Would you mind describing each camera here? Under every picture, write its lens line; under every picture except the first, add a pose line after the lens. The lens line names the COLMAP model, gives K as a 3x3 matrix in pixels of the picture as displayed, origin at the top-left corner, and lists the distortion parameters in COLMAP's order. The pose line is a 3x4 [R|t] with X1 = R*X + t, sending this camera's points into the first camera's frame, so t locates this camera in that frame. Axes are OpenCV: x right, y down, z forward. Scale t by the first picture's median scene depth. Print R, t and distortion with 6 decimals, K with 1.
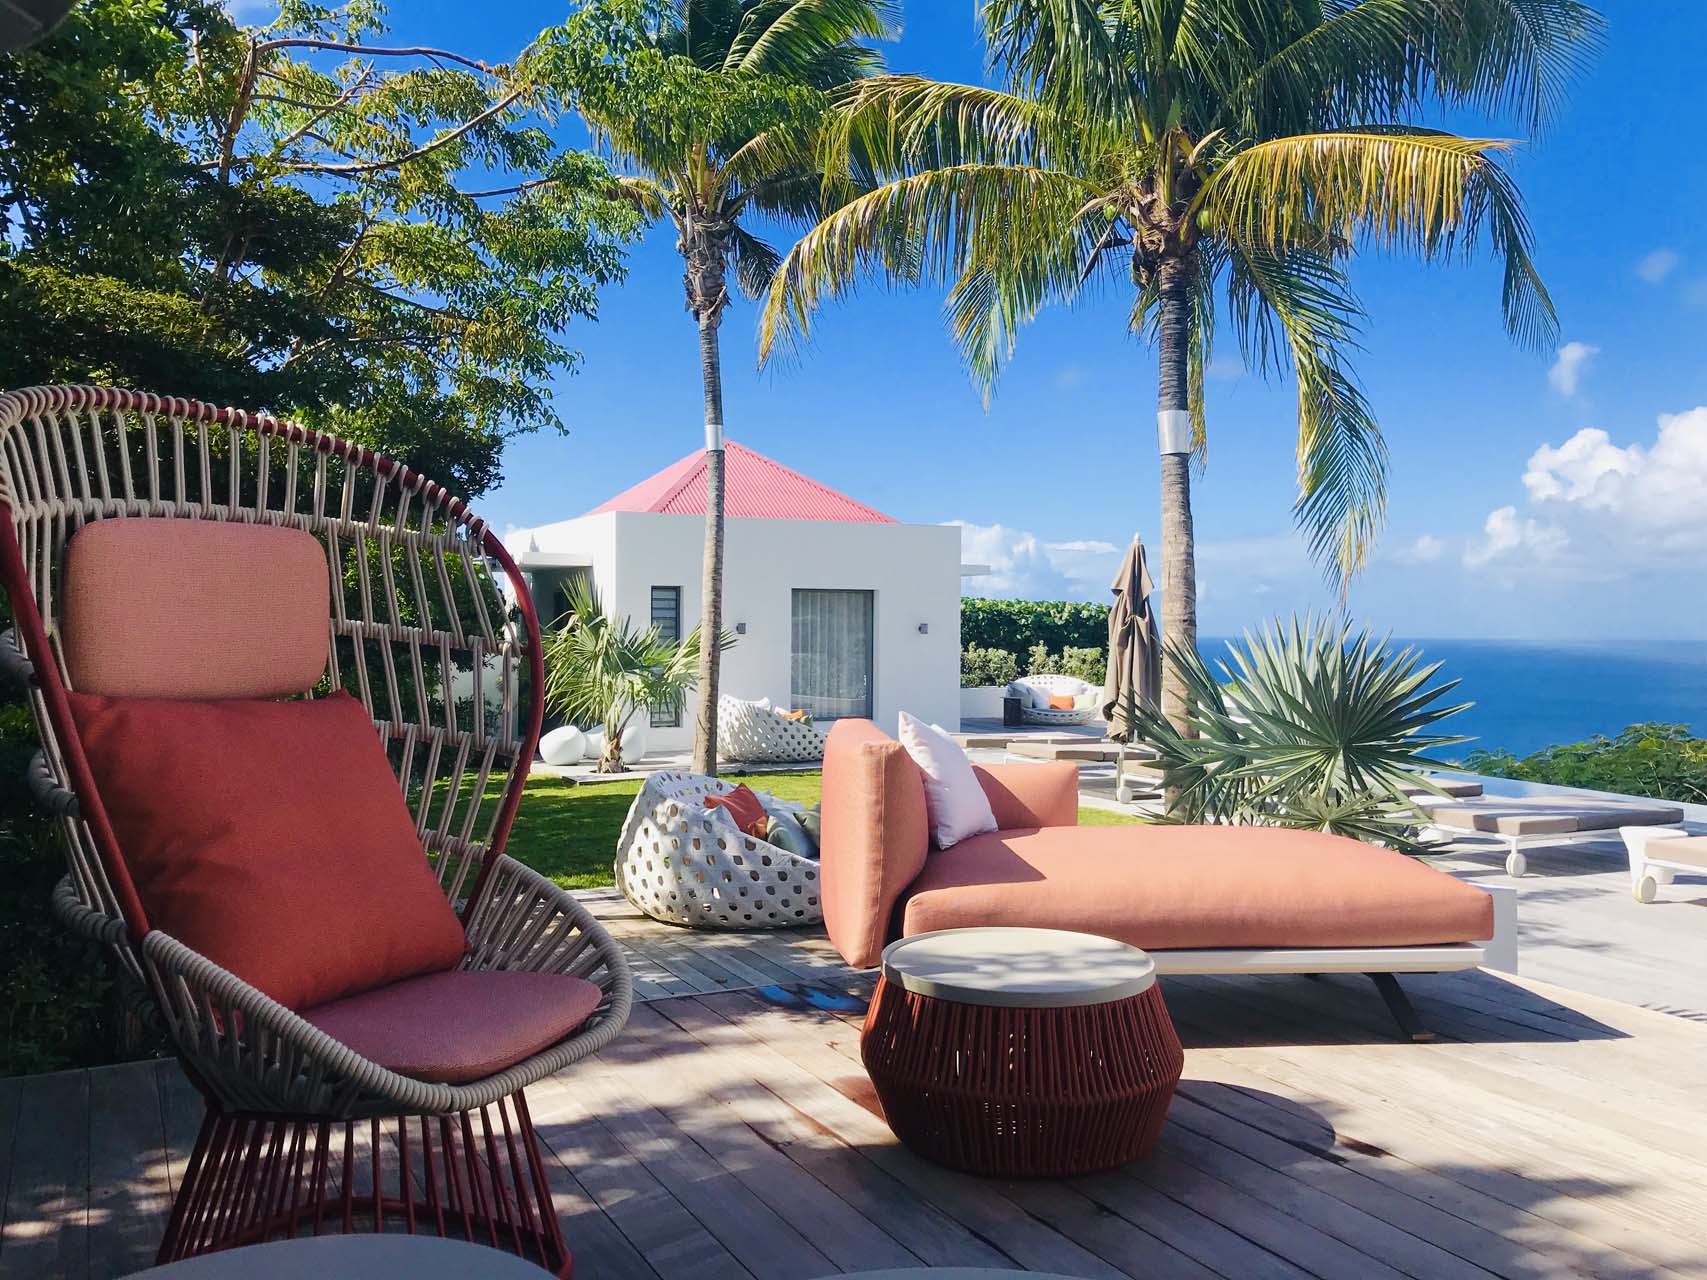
lens RADIAL K [[1296.6, 0, 853.5], [0, 1296.6, 640.0], [0, 0, 1]] dist [-0.009688, -0.009187]
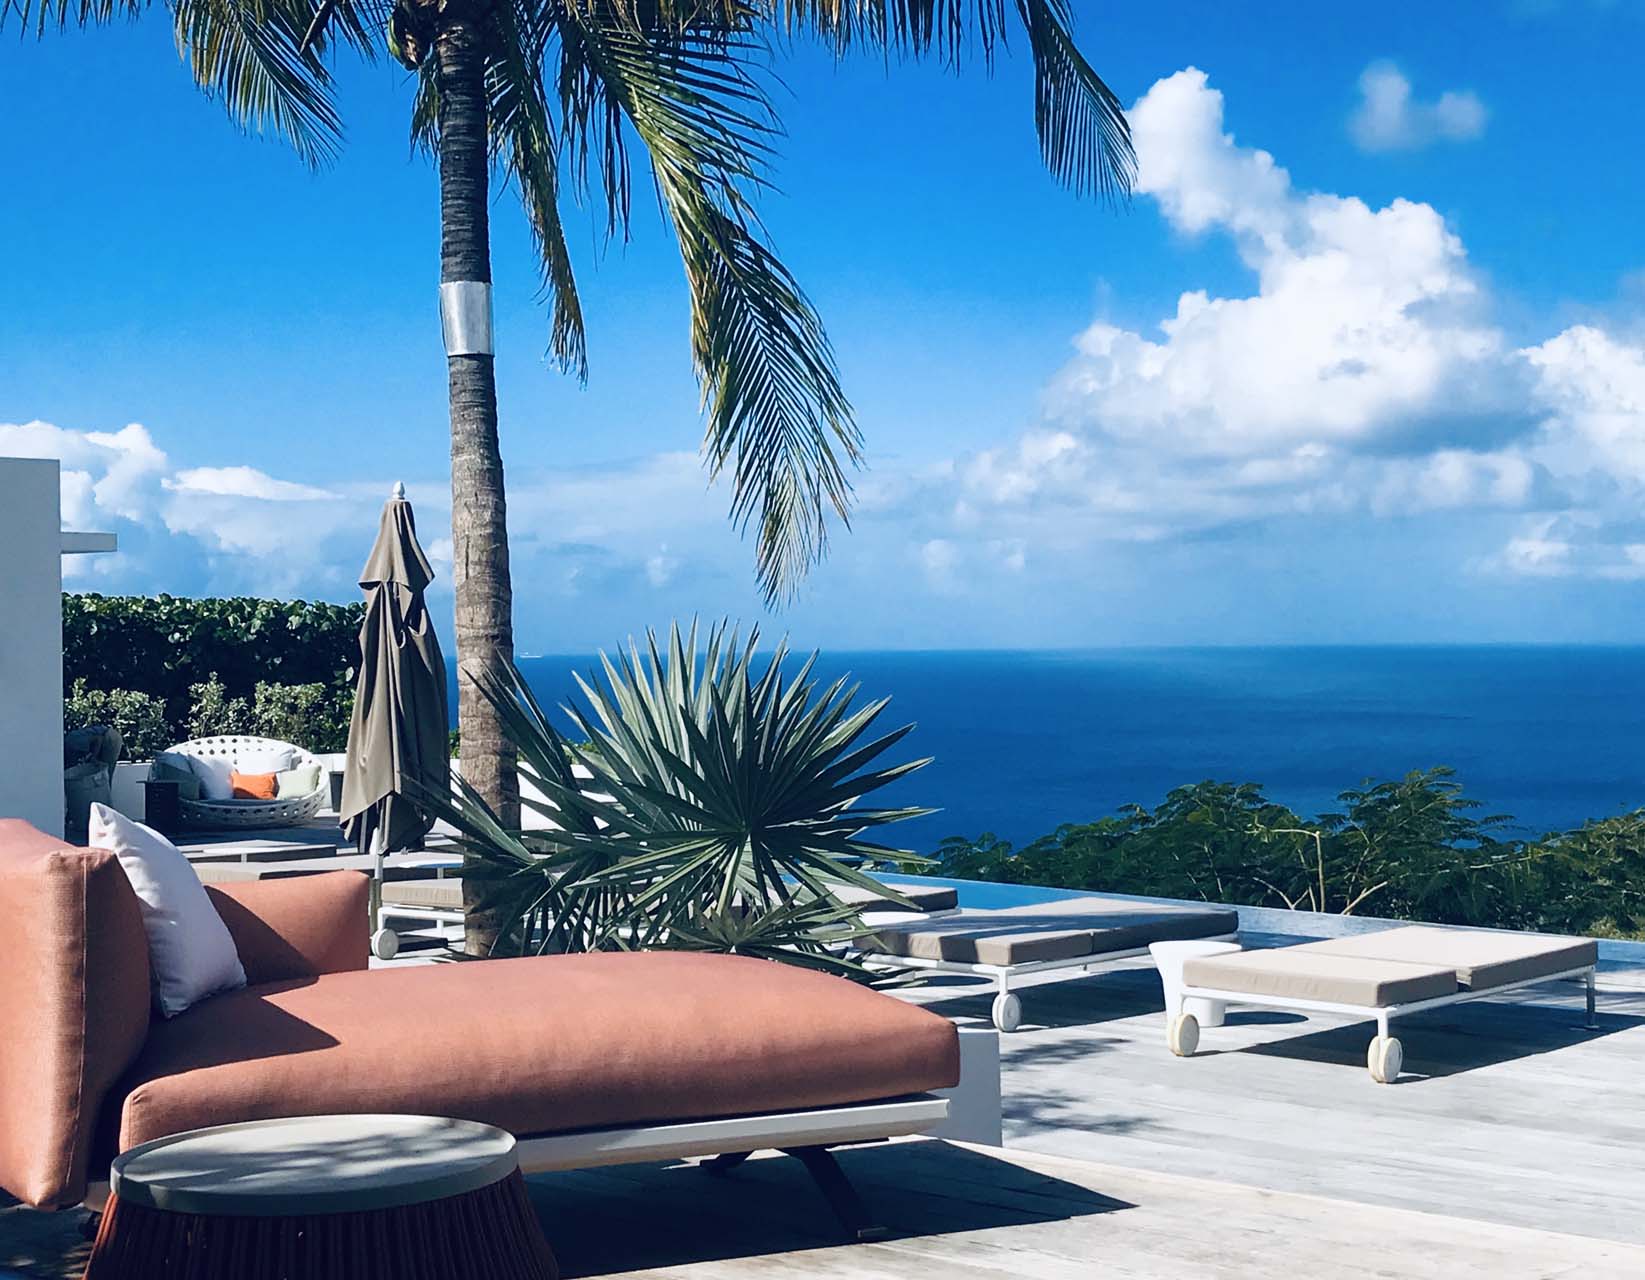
lens RADIAL K [[2717.8, 0, 822.5], [0, 2717.8, 640.0], [0, 0, 1]] dist [0.300369, -0.060328]
pose [[0.921888, -0.017835, 0.387045, -0.090505], [0.020214, 0.999794, -0.002077, -0.007762], [-0.386928, 0.009739, 0.922058, -0.214758]]
